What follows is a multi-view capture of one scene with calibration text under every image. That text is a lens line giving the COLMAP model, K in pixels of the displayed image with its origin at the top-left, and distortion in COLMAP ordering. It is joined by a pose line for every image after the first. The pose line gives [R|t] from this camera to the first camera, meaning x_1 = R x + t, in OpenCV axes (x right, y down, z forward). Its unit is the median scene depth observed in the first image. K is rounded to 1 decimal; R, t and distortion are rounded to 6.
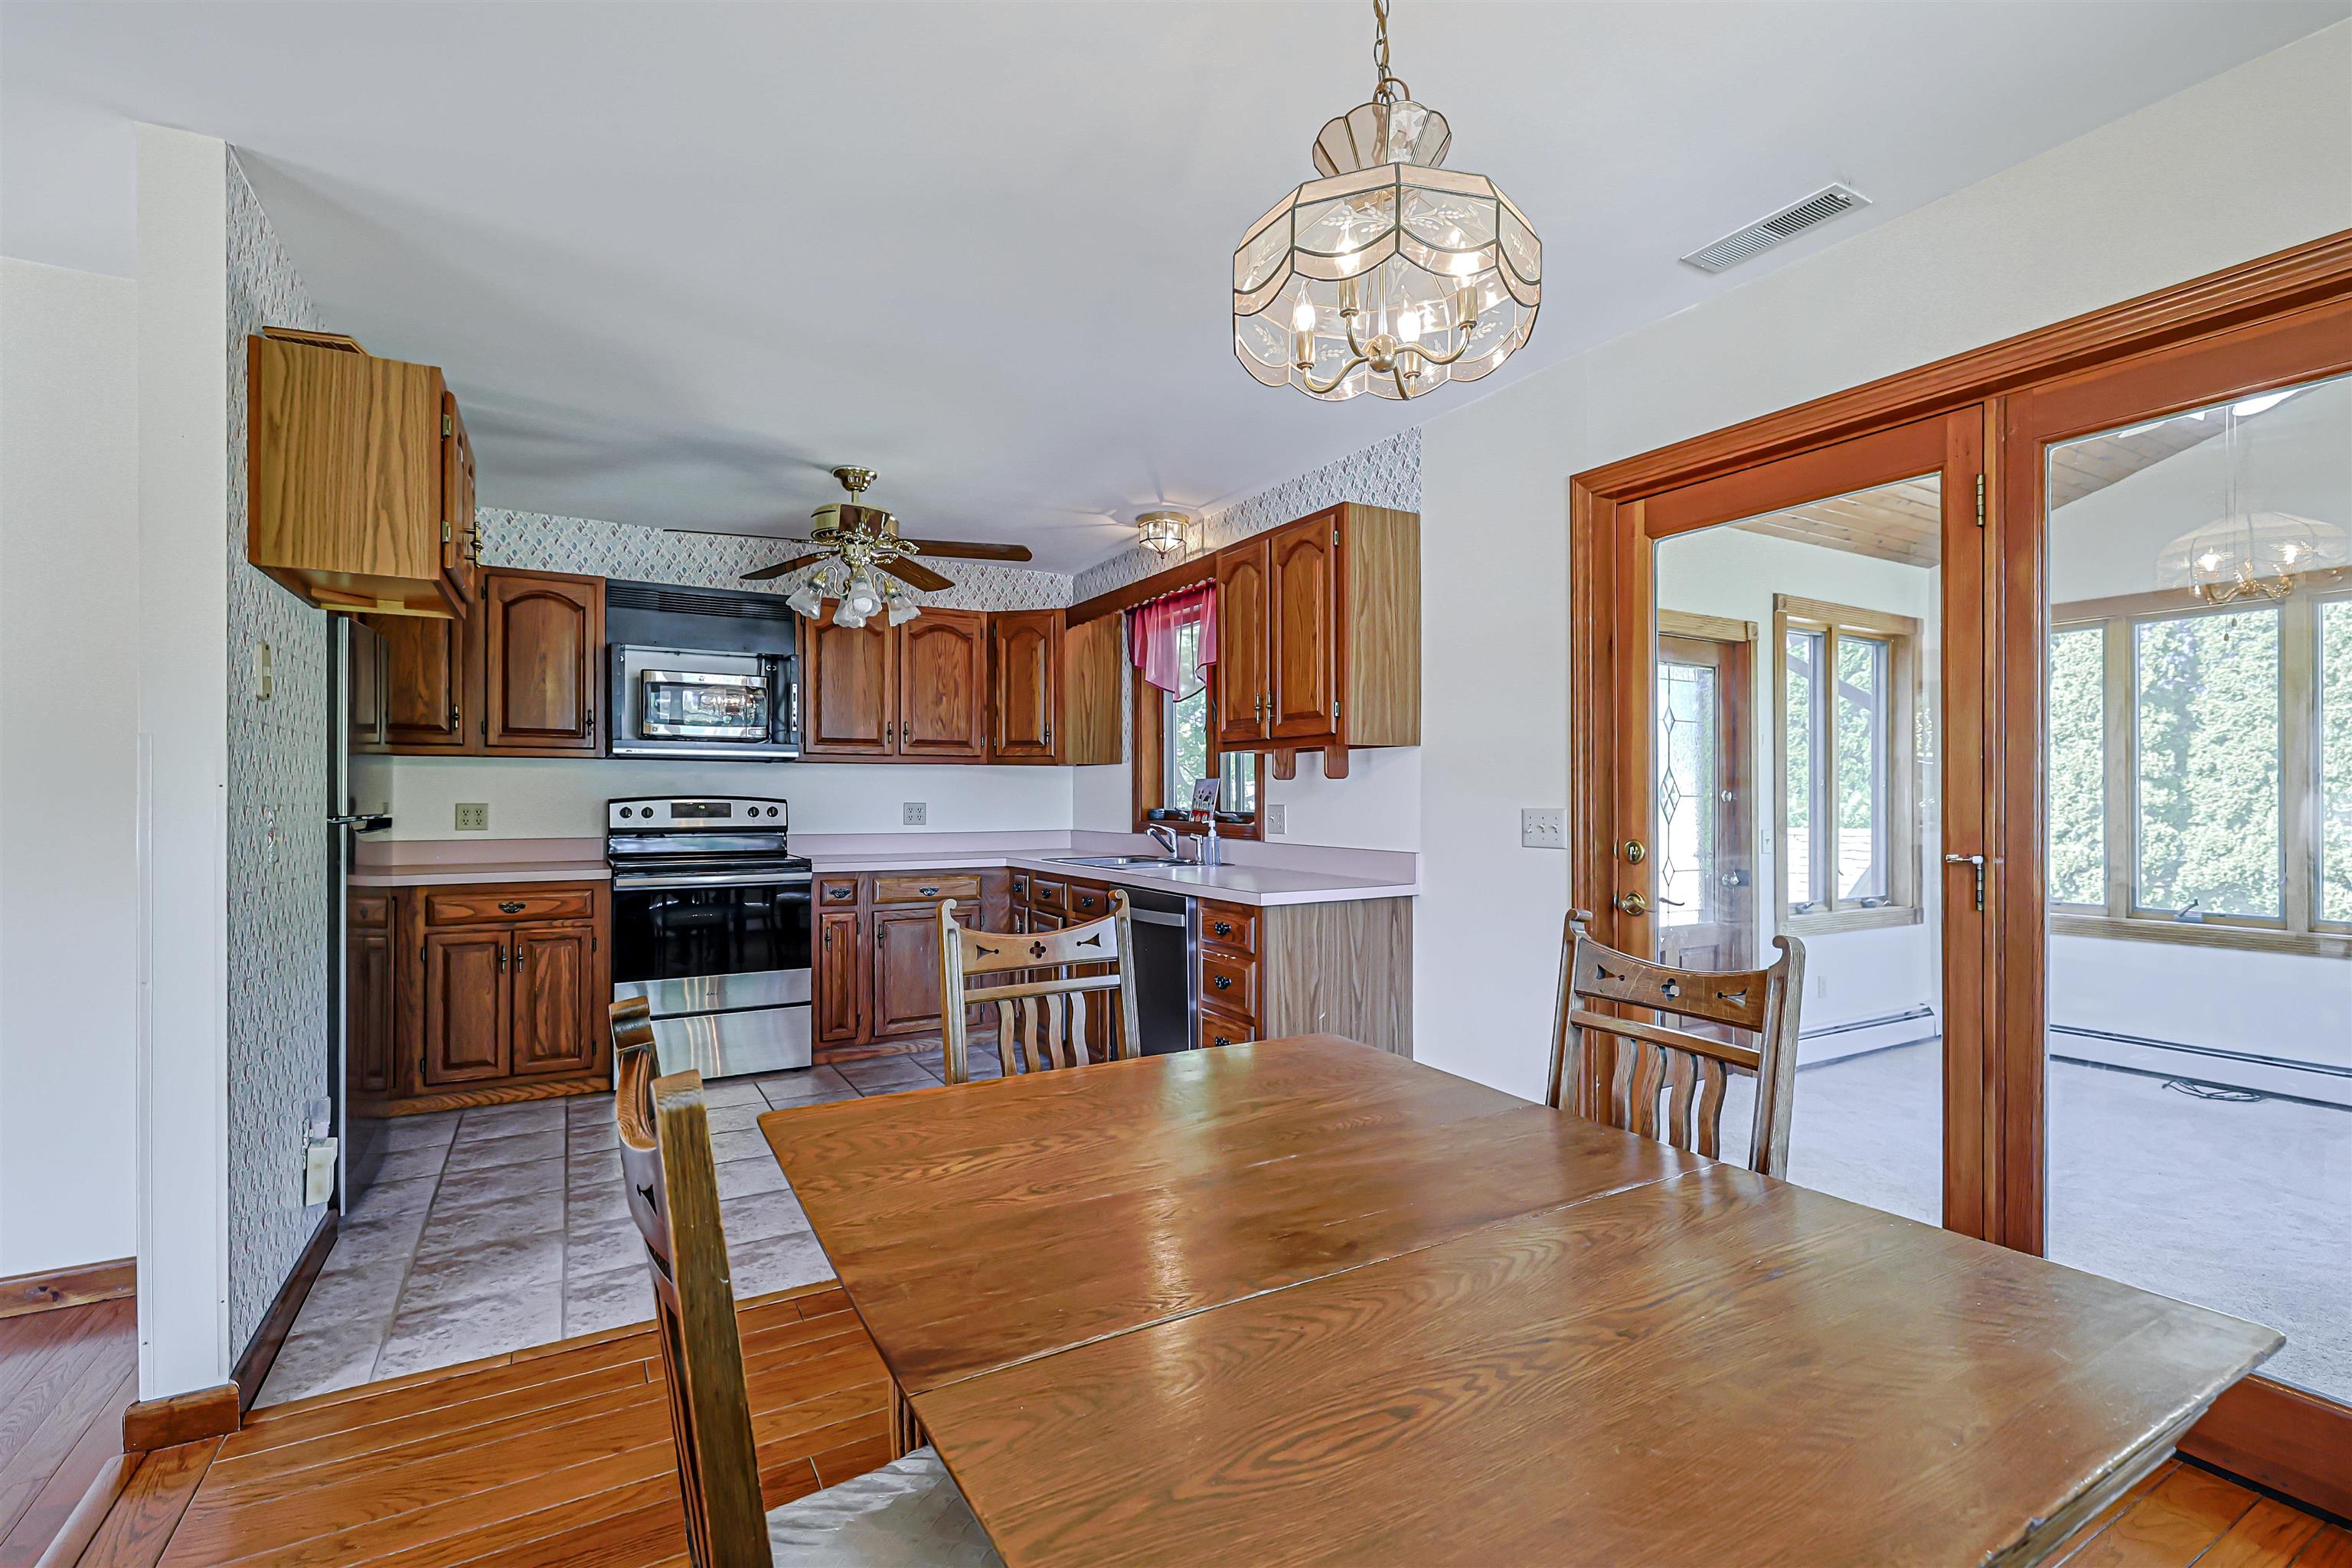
lens RADIAL K [[1060.5, 0, 1177.4], [0, 1060.5, 776.8], [0, 0, 1]] dist [0.005157, 0.000476]
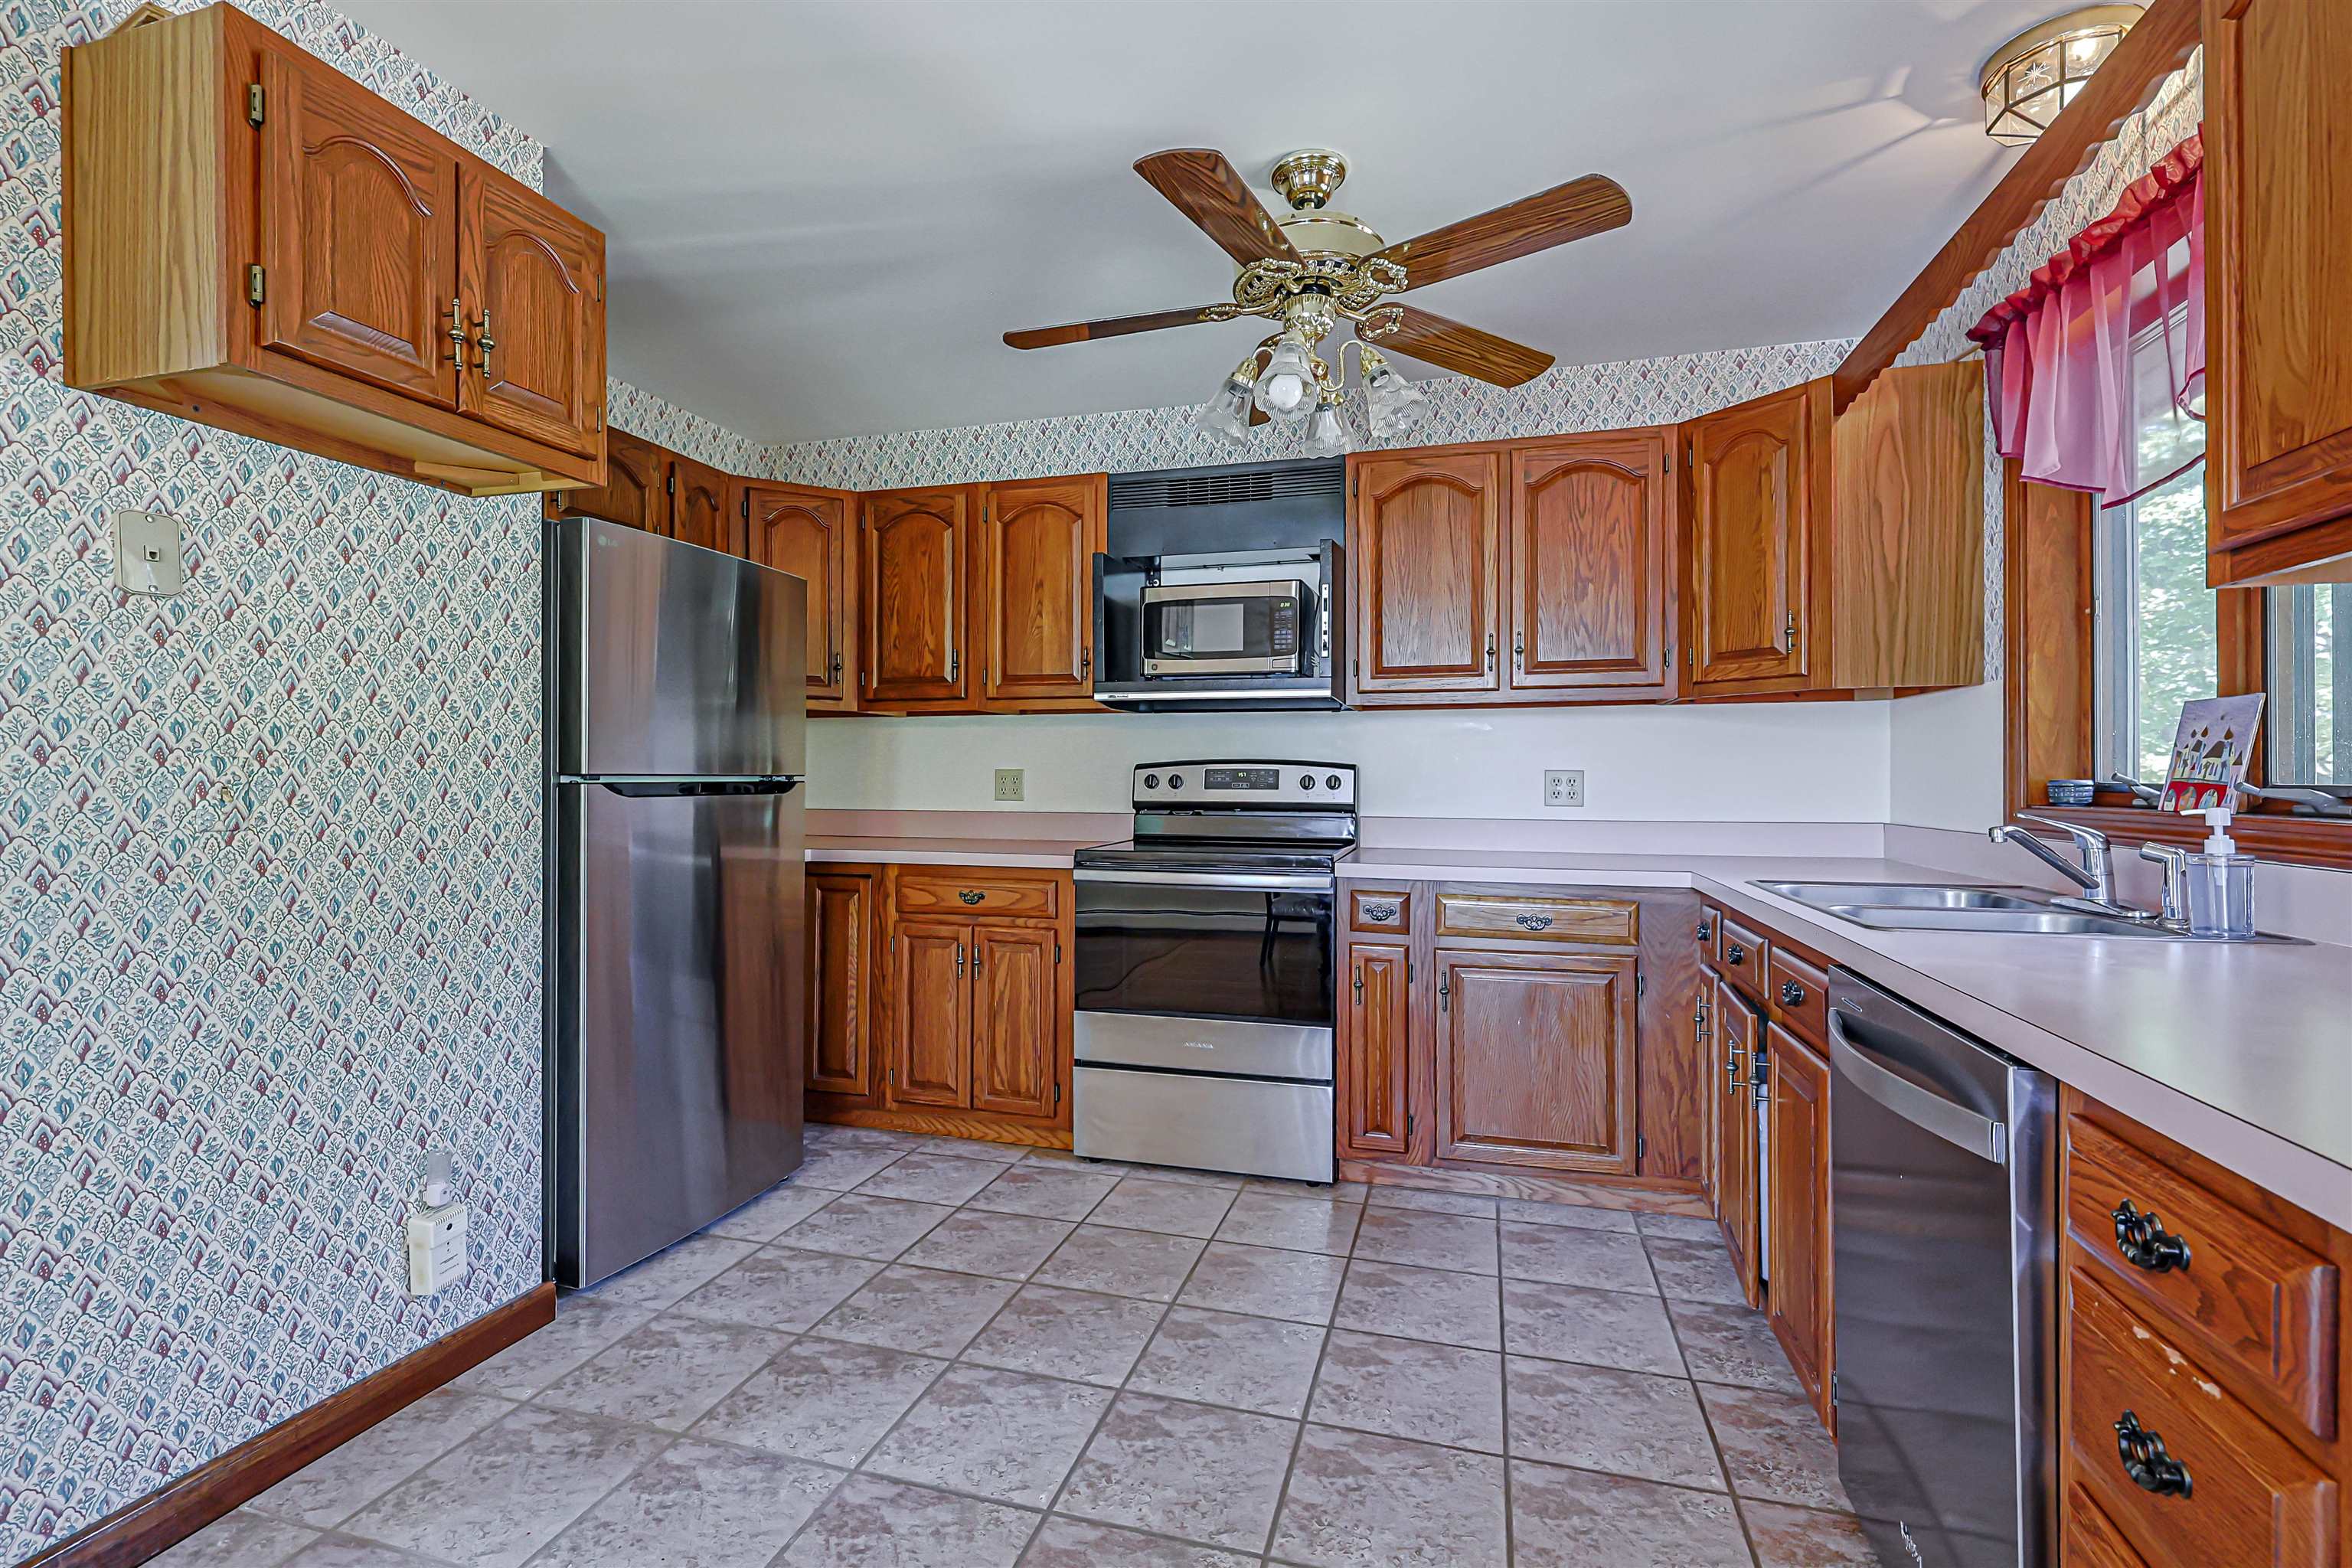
lens RADIAL K [[1060.5, 0, 1177.4], [0, 1060.5, 776.8], [0, 0, 1]] dist [0.005157, 0.000476]
pose [[0.687379, 0.000228, -0.726299, 0.049413], [0.011694, 0.999867, 0.011381, 0.021992], [0.726205, -0.016317, 0.687285, 0.492875]]
